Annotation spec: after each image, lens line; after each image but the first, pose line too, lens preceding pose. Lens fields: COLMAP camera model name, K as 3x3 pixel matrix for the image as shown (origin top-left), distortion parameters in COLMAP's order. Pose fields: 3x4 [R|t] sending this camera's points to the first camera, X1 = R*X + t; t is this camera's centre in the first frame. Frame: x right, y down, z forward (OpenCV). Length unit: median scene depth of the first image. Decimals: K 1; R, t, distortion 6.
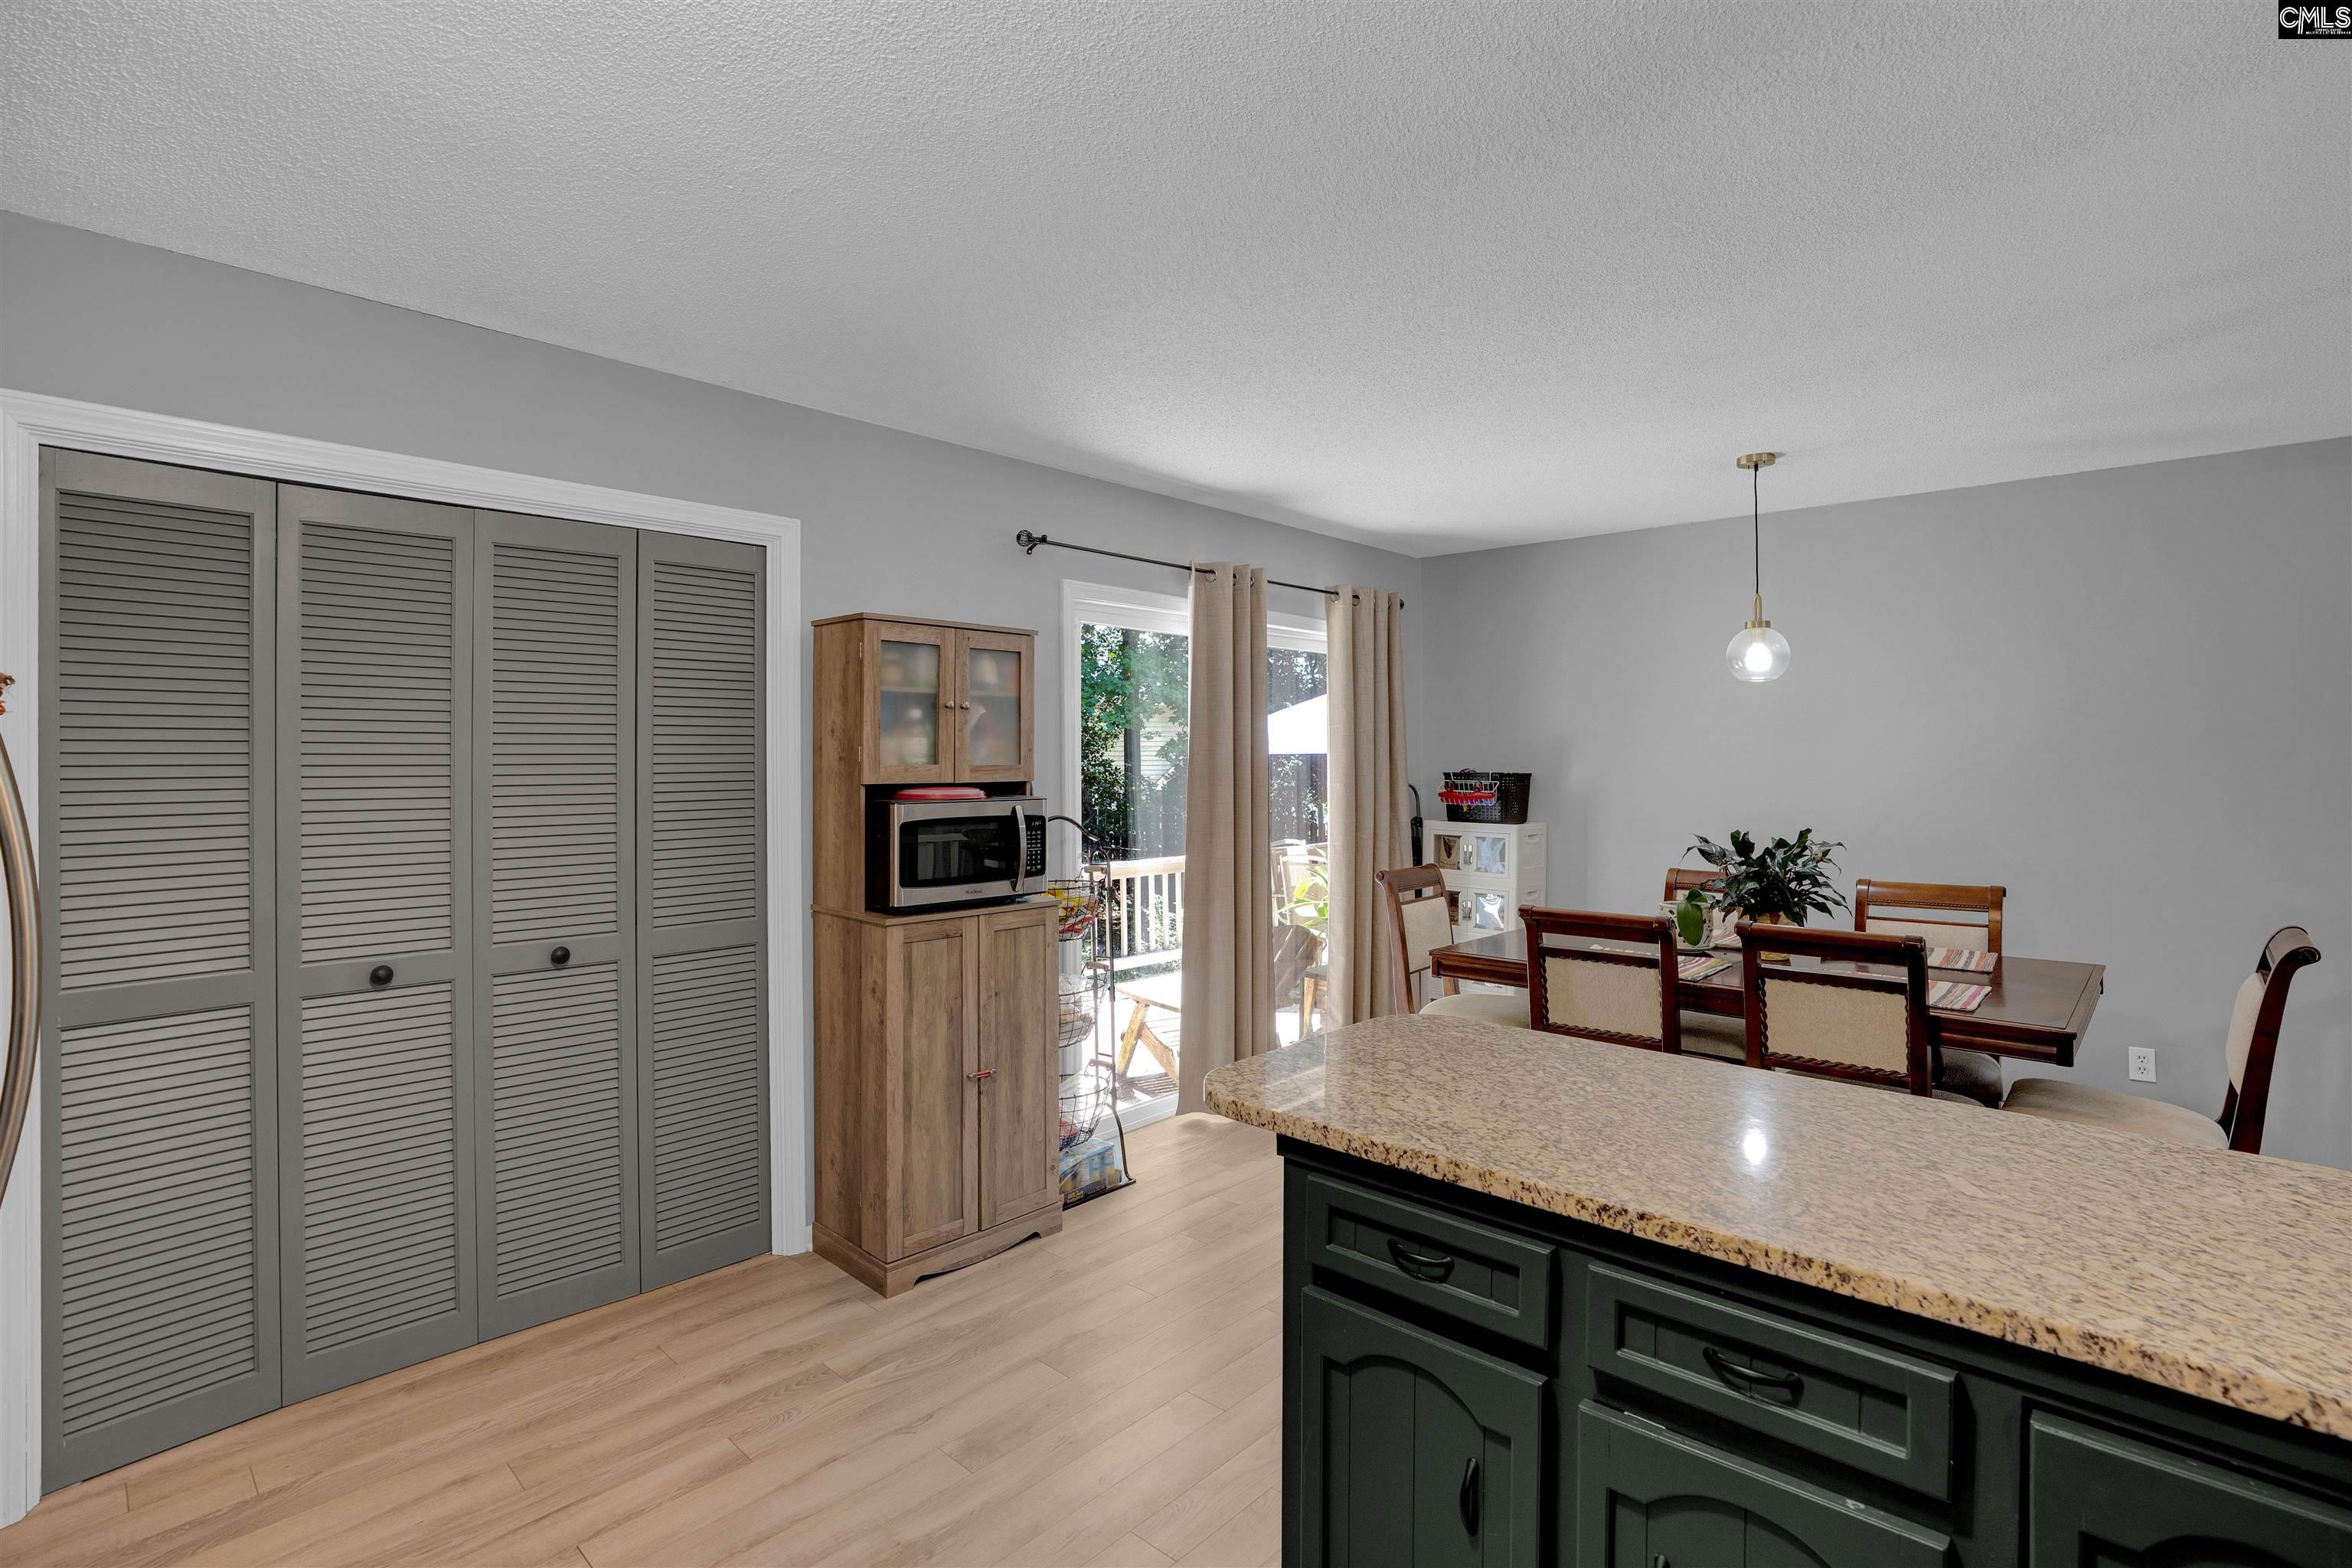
lens RADIAL K [[1096.3, 0, 1216.1], [0, 1096.3, 779.6], [0, 0, 1]] dist [-0.057142, 0.014640]
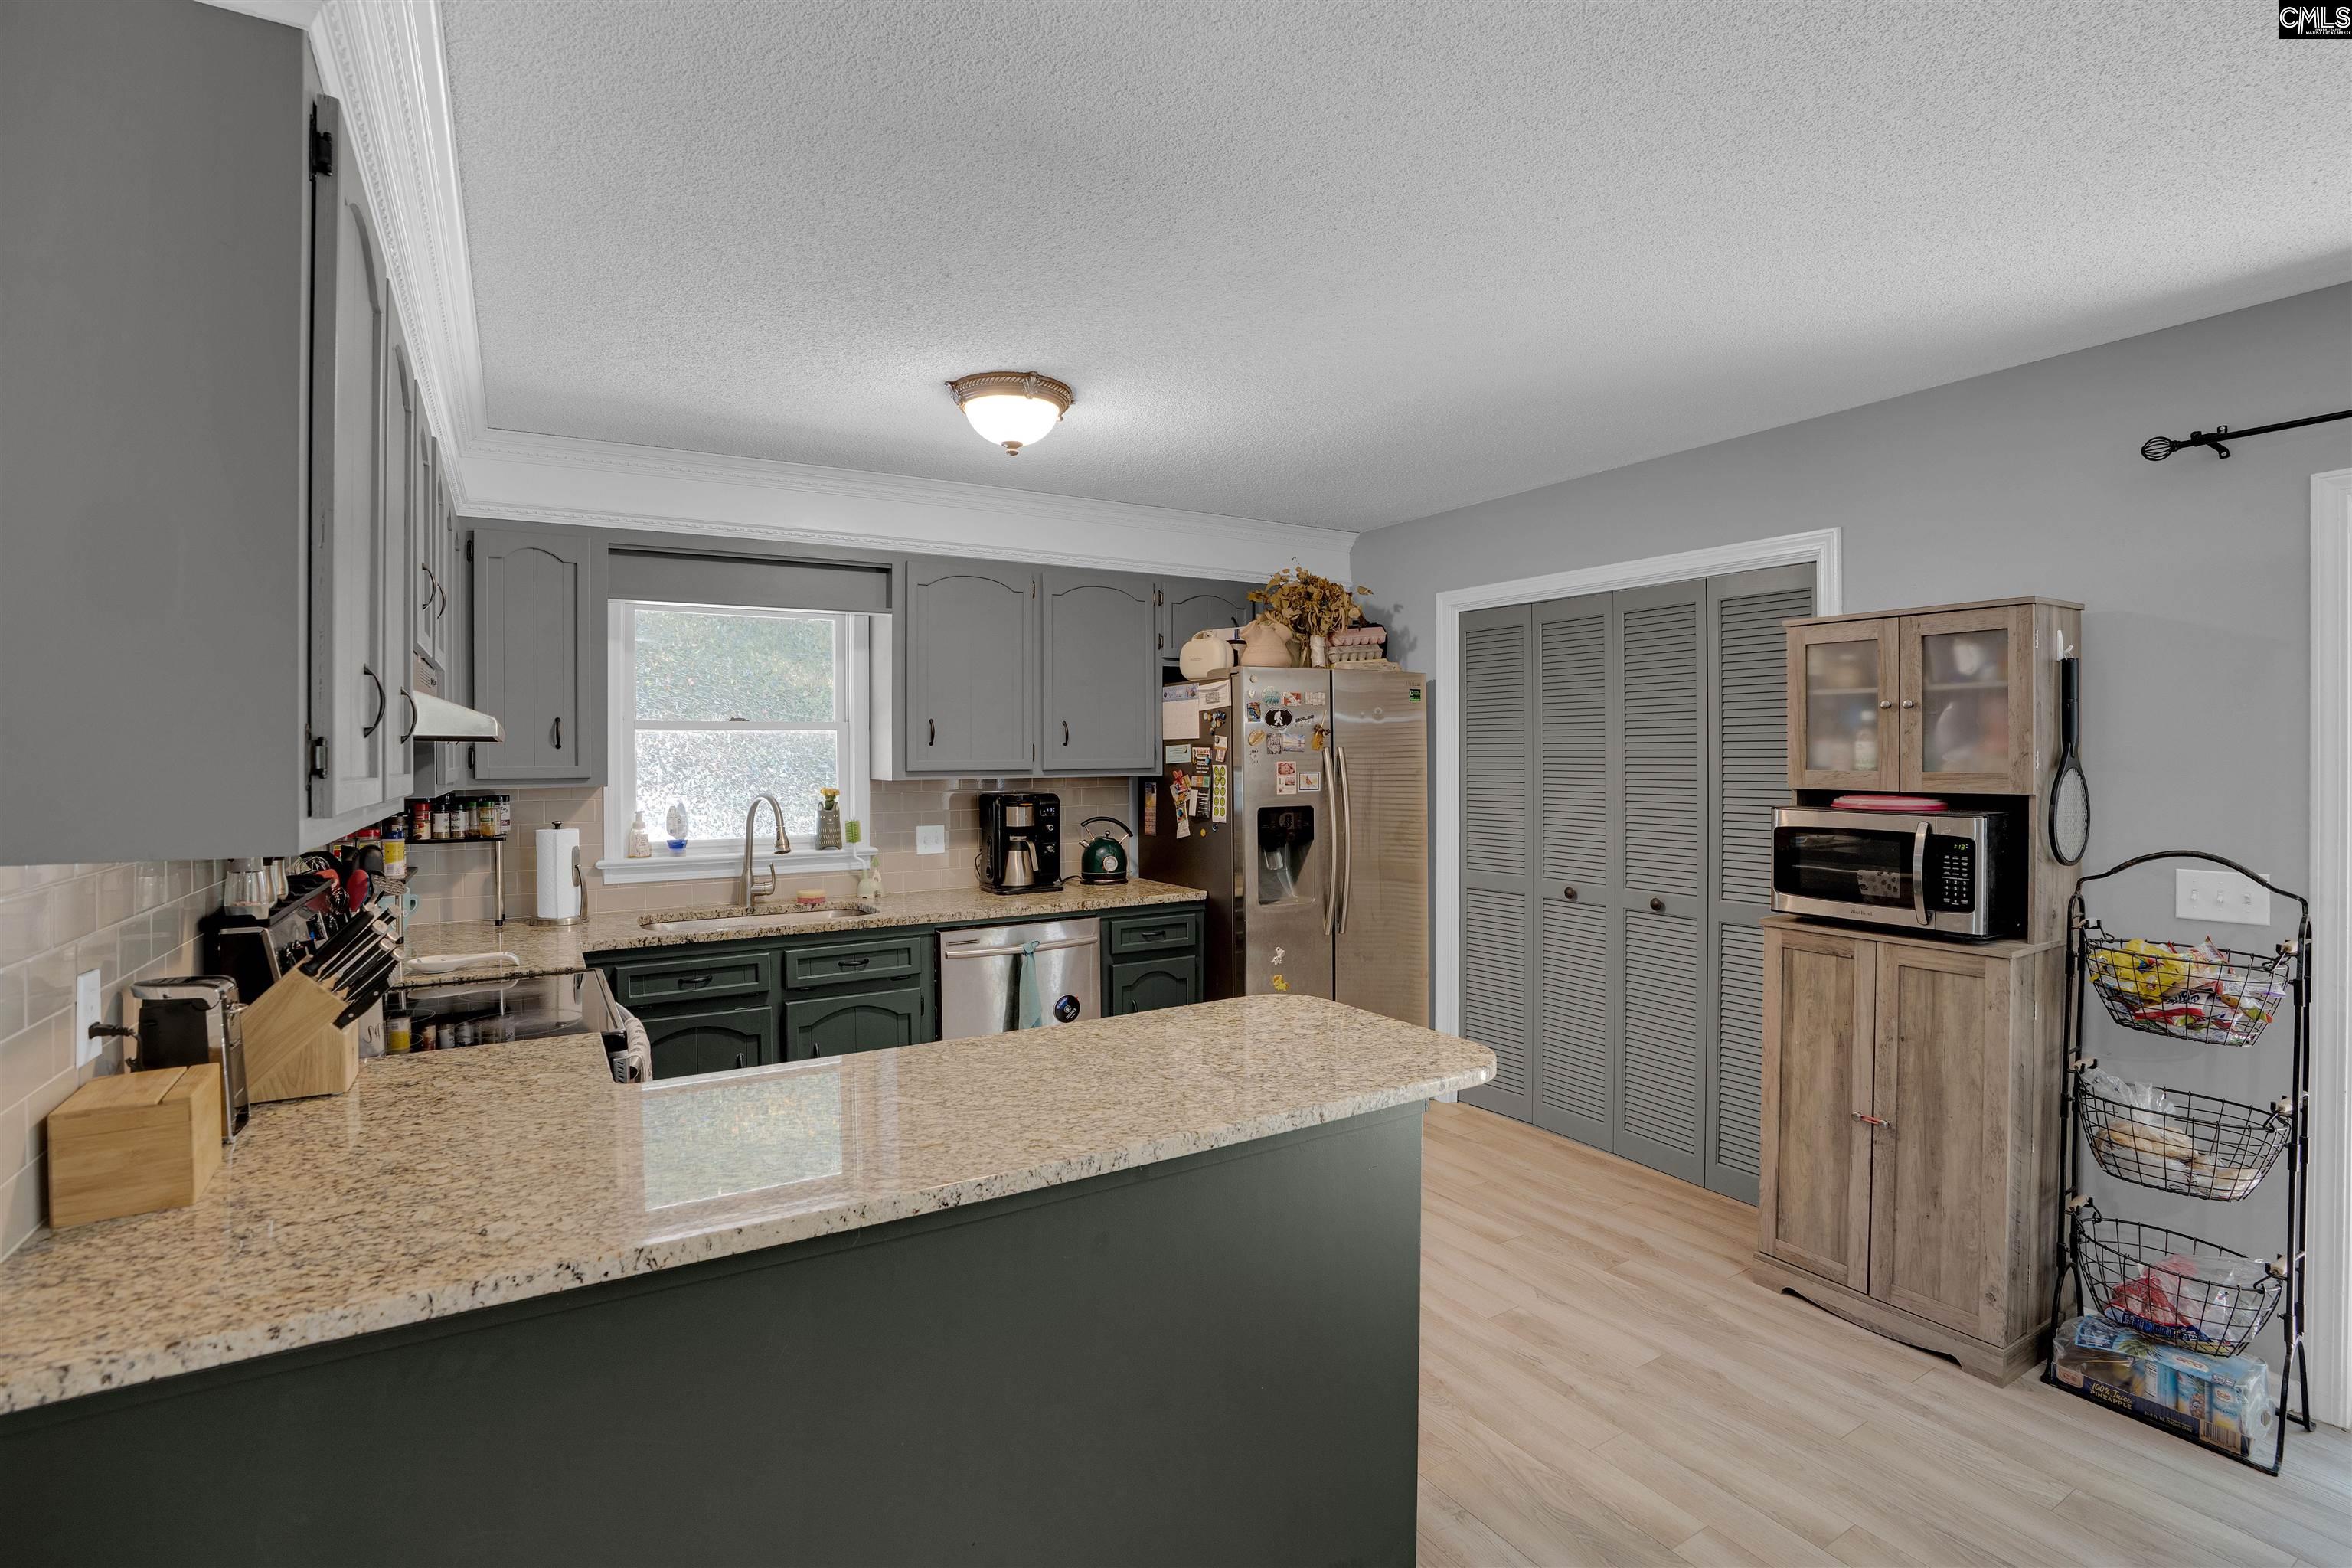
lens RADIAL K [[1096.4, 0, 1166.0], [0, 1096.4, 784.6], [0, 0, 1]] dist [-0.042601, 0.021238]
pose [[-0.291244, 0.031081, -0.956144, 0.802463], [-0.009027, 0.999338, 0.035234, -0.029688], [0.956606, 0.018893, -0.290771, 0.714492]]
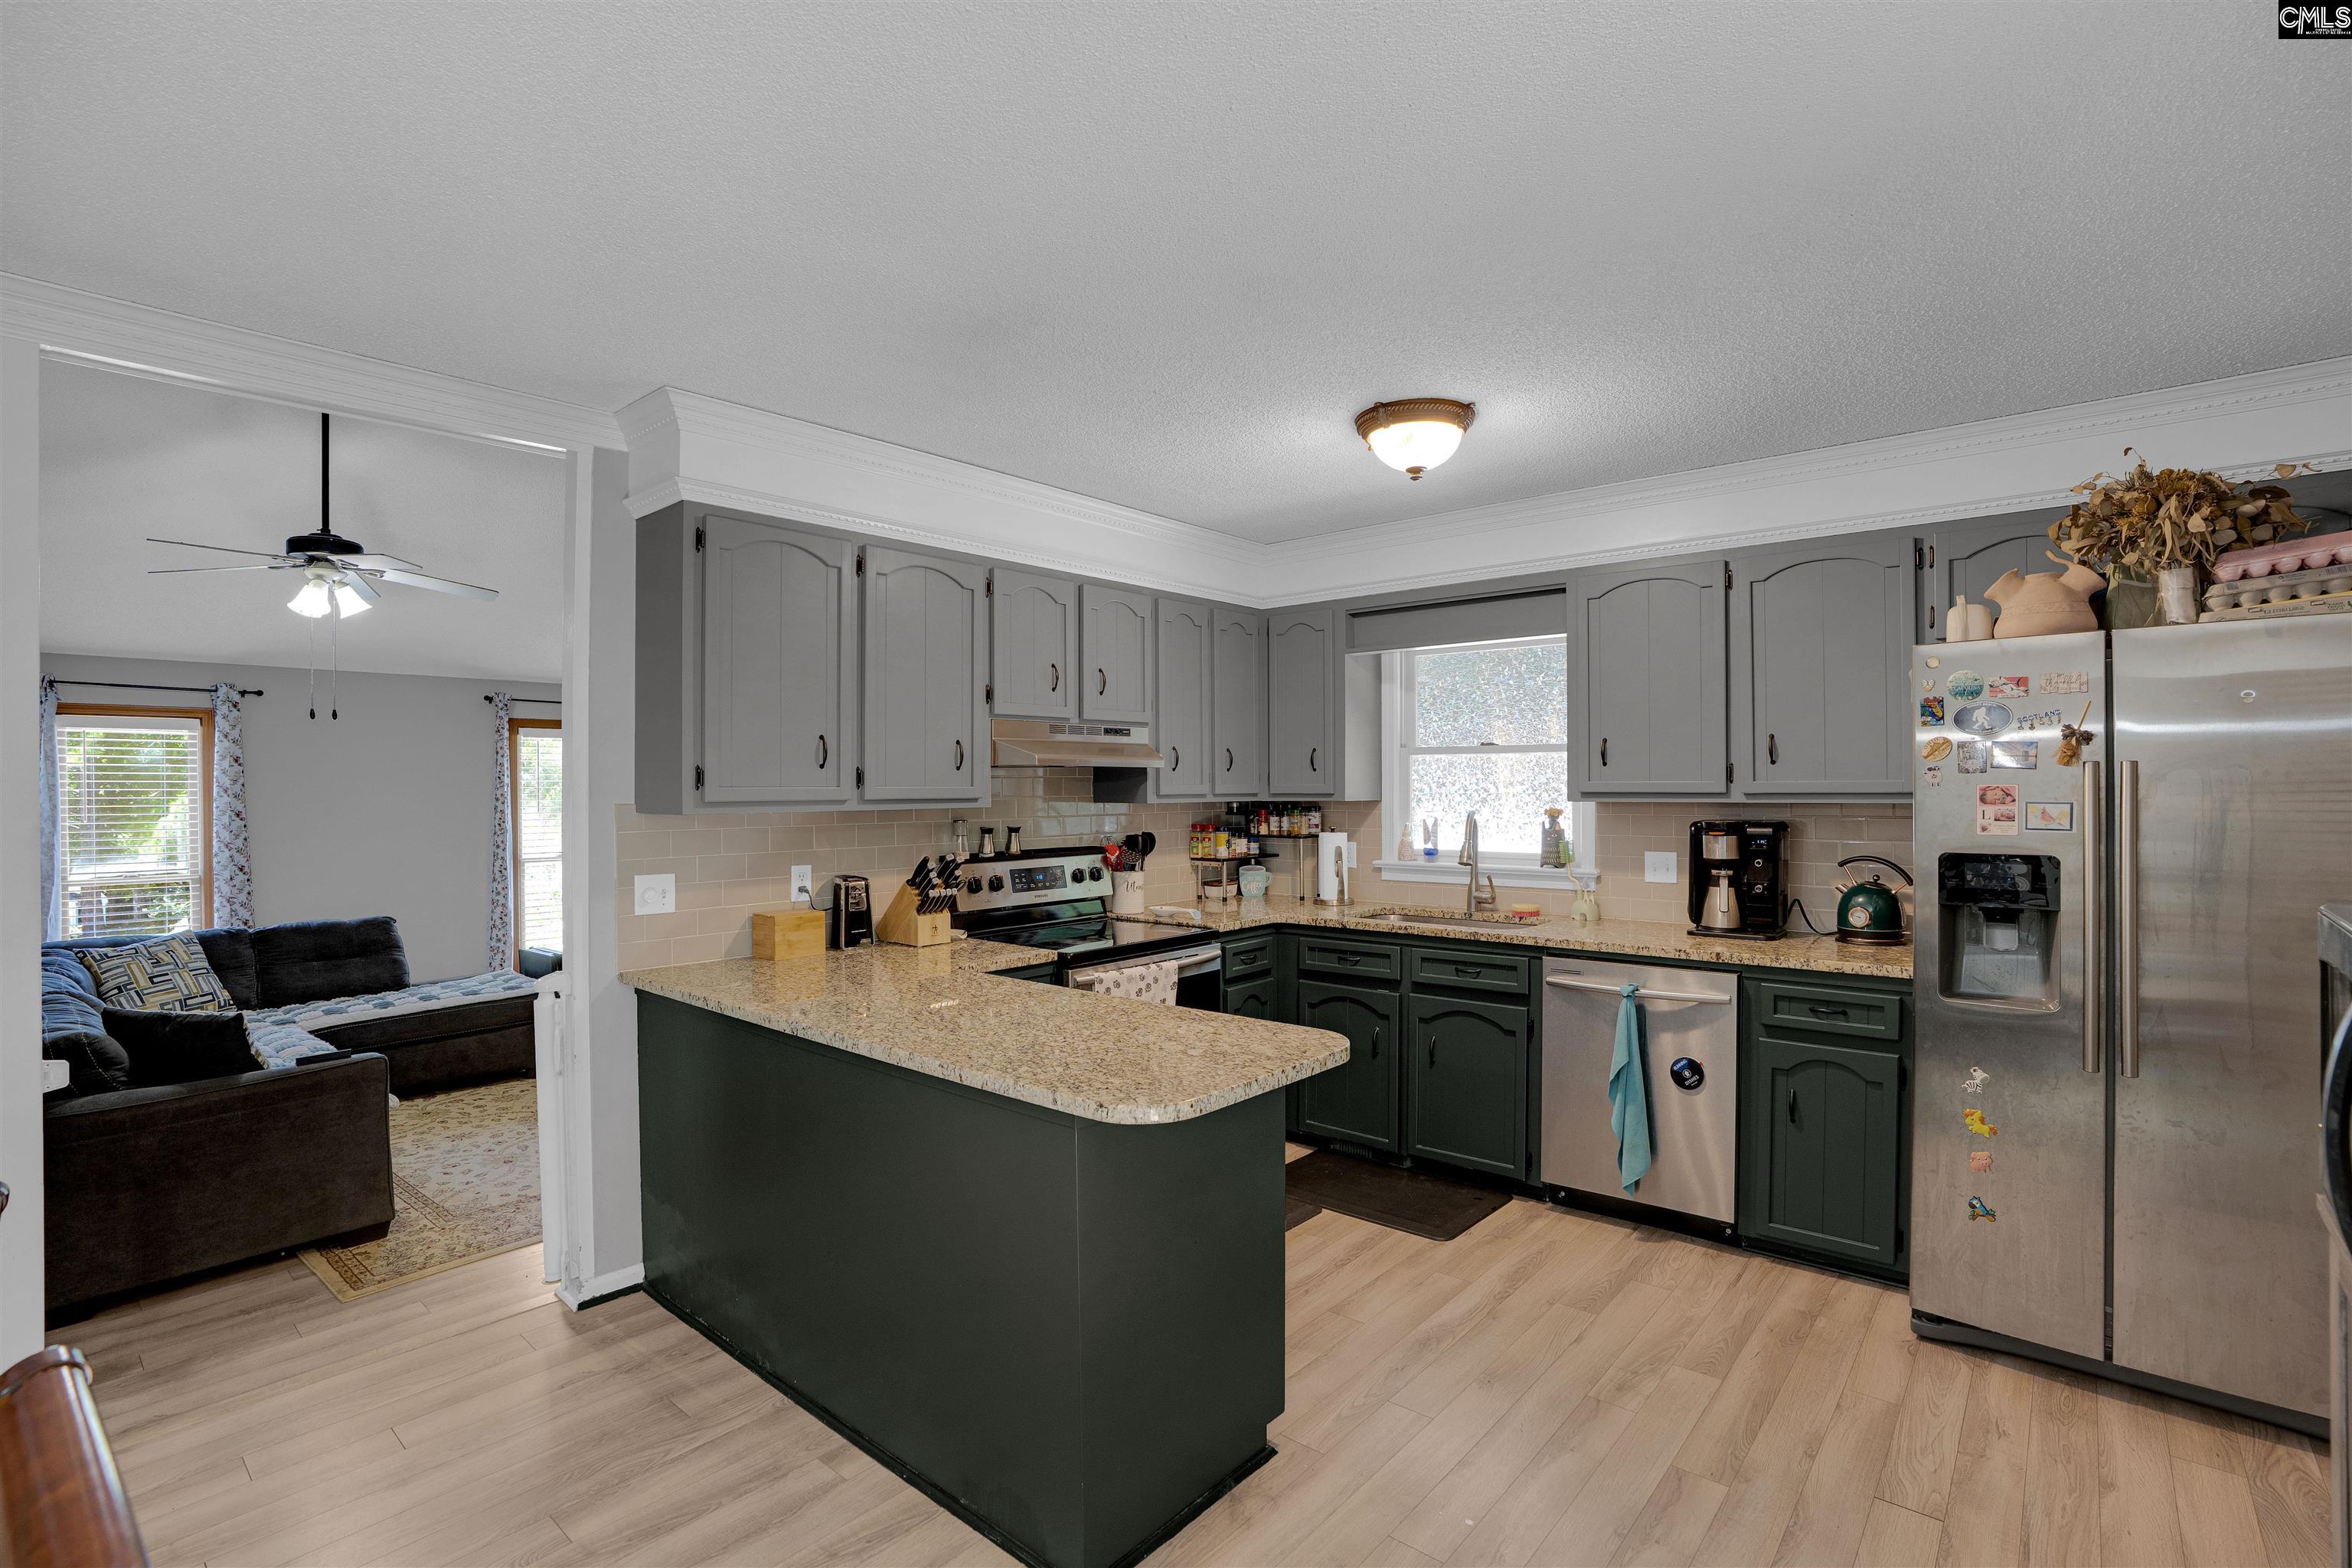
lens RADIAL K [[1099.9, 0, 1223.5], [0, 1099.9, 796.5], [0, 0, 1]] dist [-0.074431, 0.032858]
pose [[-0.998380, 0.005471, -0.056632, 0.118486], [0.004051, 0.999675, 0.025166, -0.025677], [0.056751, 0.024896, -0.998078, 1.295866]]
